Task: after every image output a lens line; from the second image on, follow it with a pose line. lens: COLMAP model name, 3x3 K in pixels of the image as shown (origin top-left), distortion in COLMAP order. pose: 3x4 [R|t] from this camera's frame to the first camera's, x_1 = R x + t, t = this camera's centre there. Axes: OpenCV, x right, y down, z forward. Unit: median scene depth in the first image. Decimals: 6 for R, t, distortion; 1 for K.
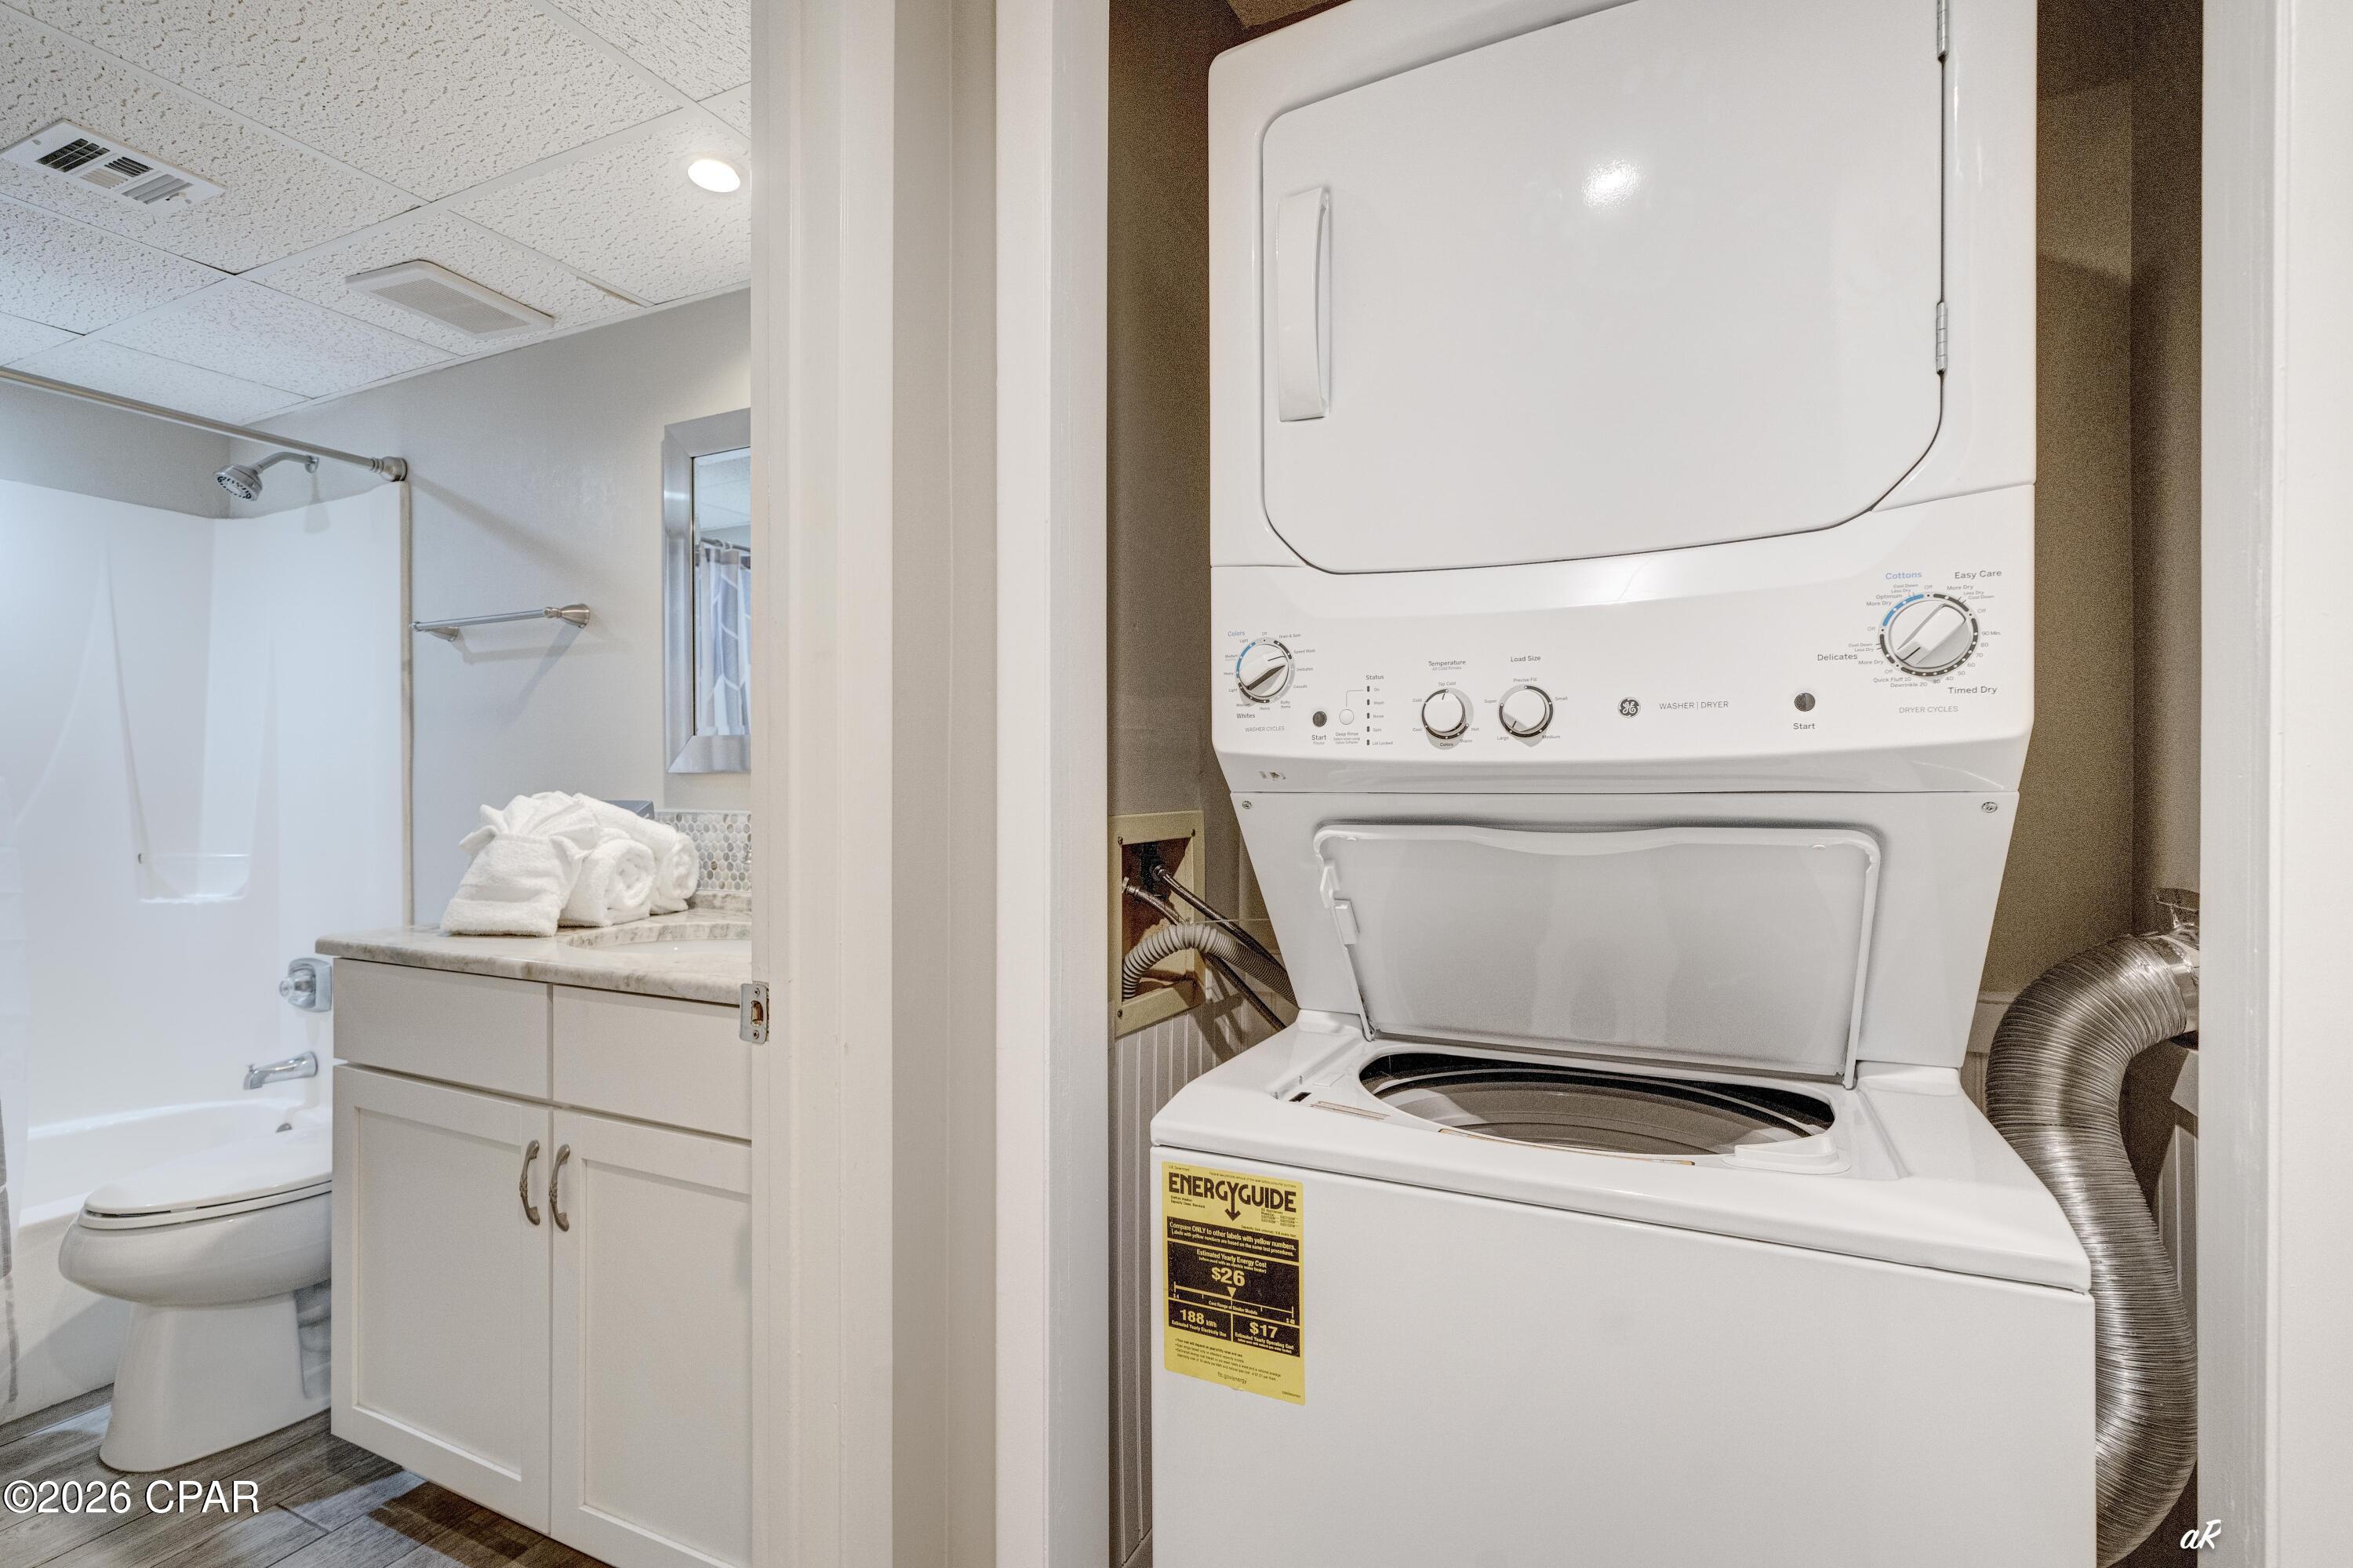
lens RADIAL K [[1076.4, 0, 1178.7], [0, 1076.4, 790.2], [0, 0, 1]] dist [-0.002513, -0.000056]
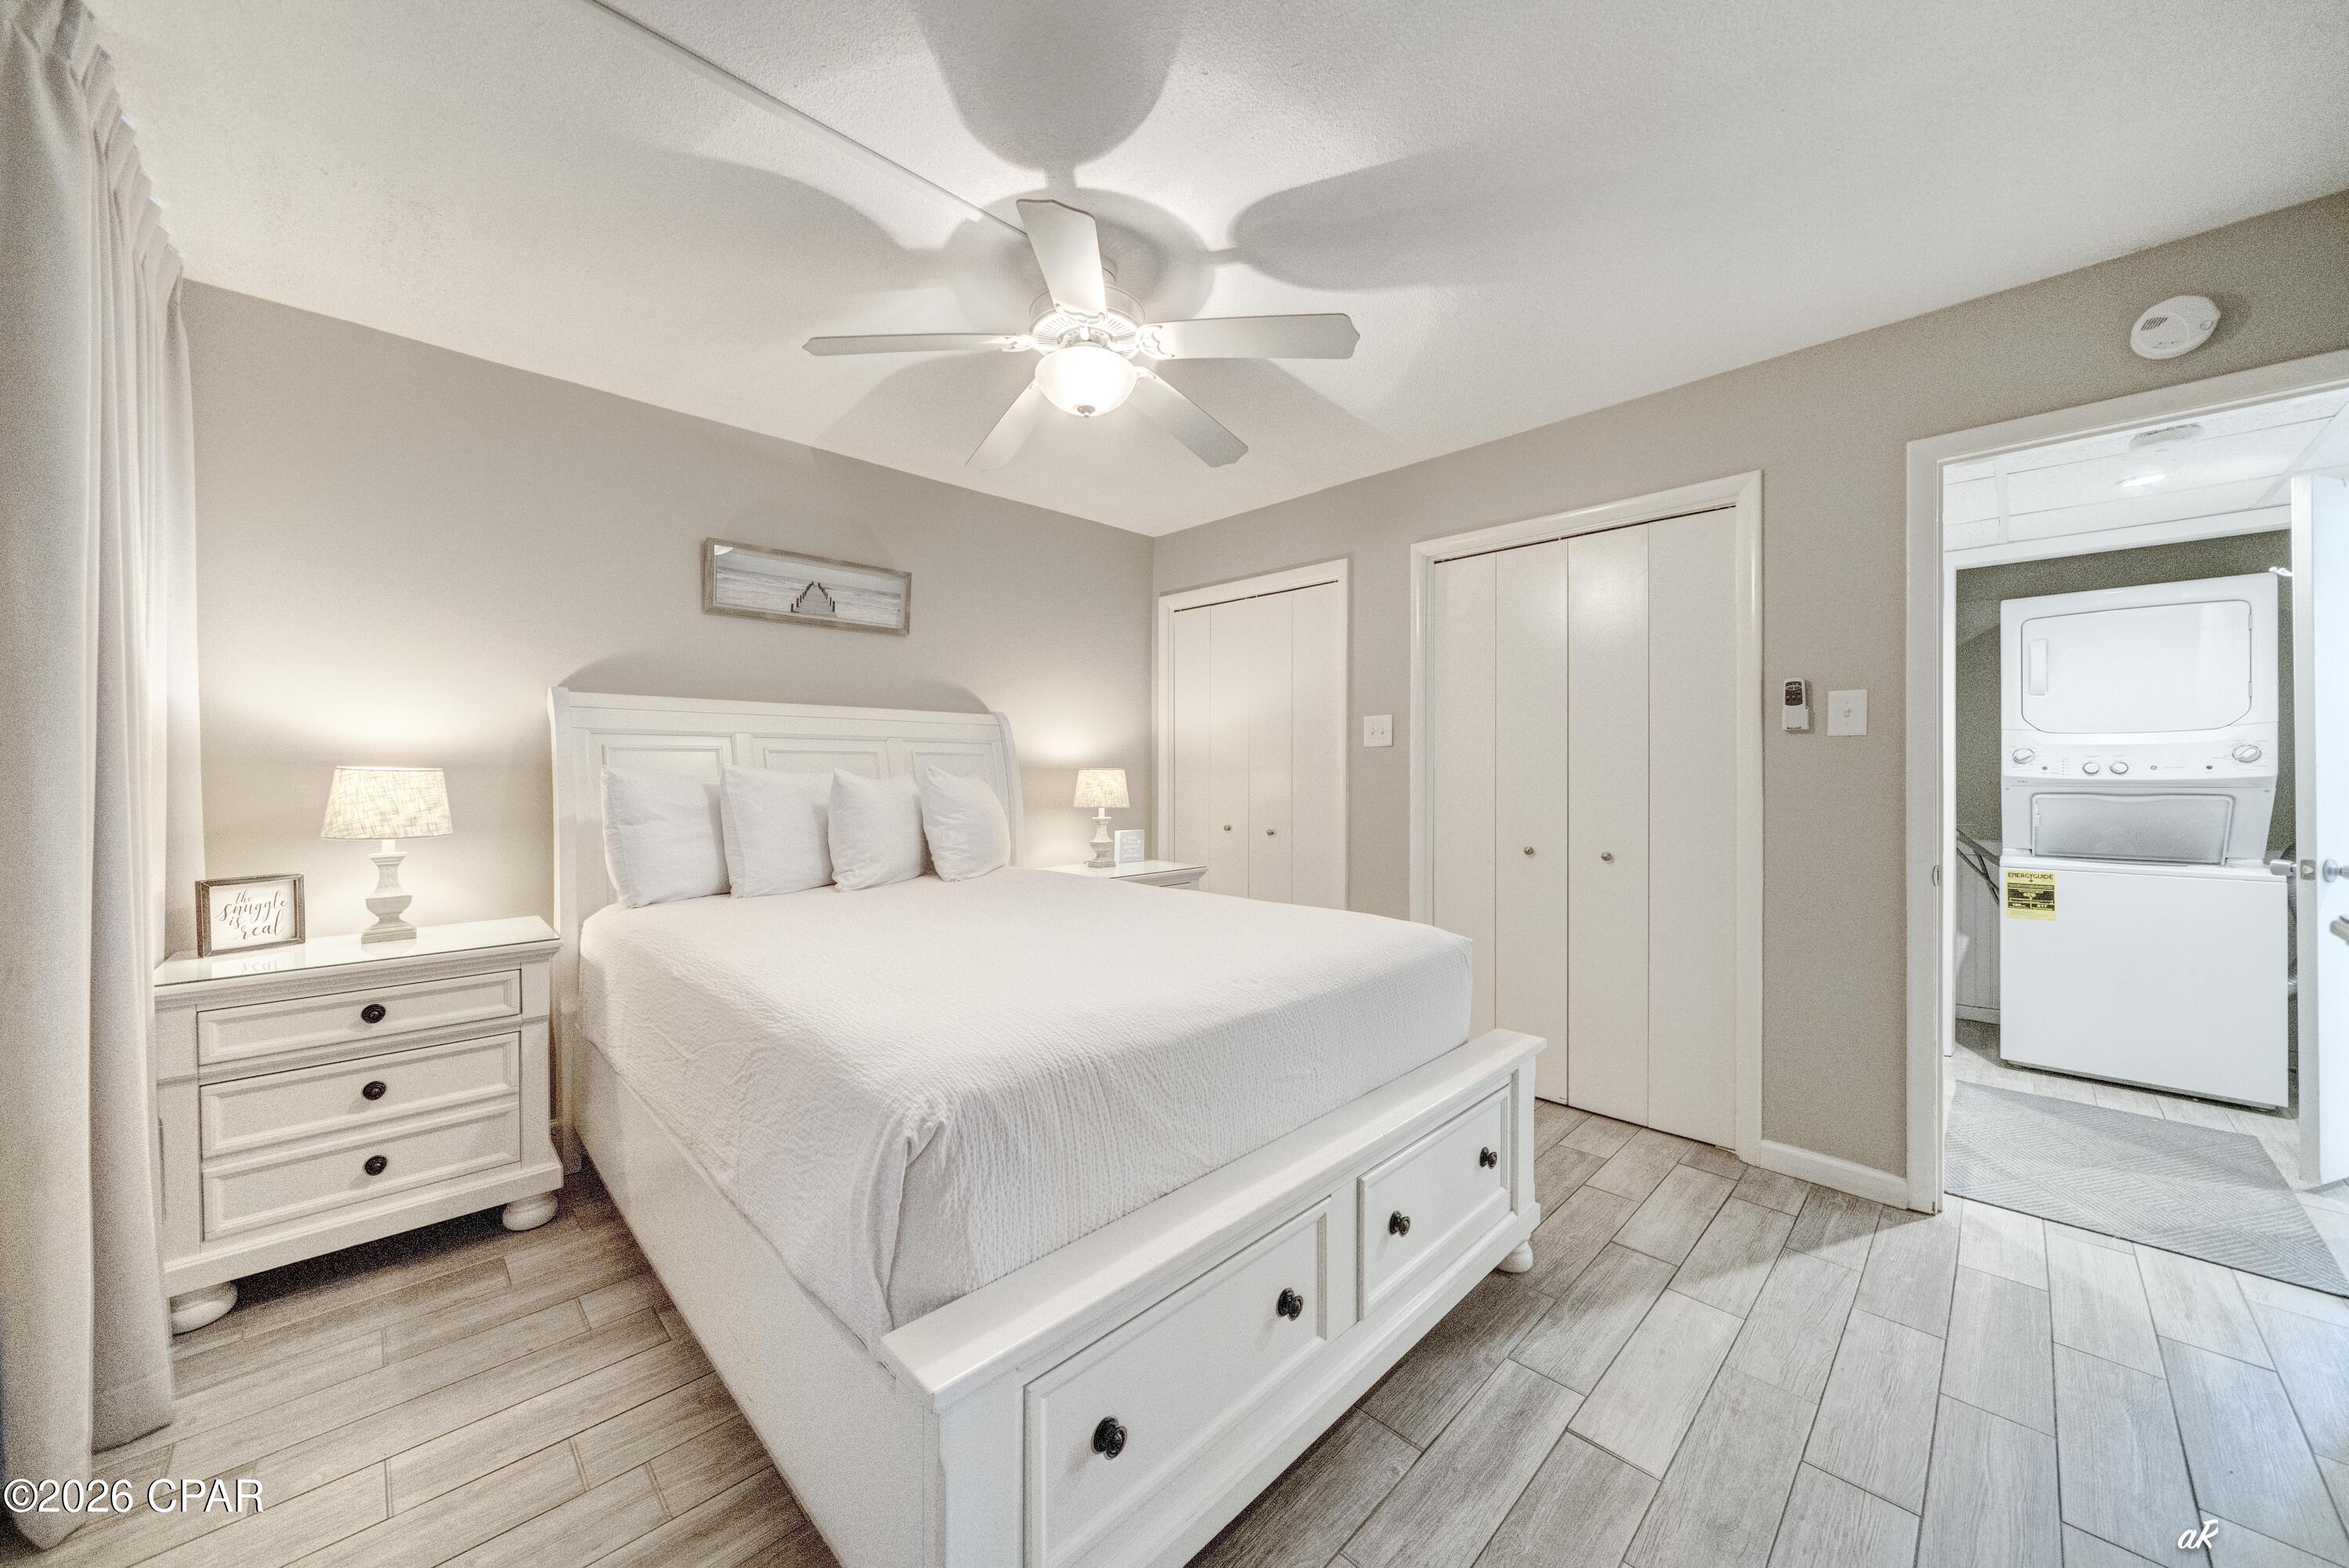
lens RADIAL K [[836.3, 0, 1159.7], [0, 836.3, 780.5], [0, 0, 1]] dist [-0.003078, -0.000337]
pose [[0.934807, 0.007711, -0.355073, -2.132535], [-0.003967, 0.999929, 0.011272, -0.046722], [0.355134, -0.009128, 0.934771, -3.552499]]
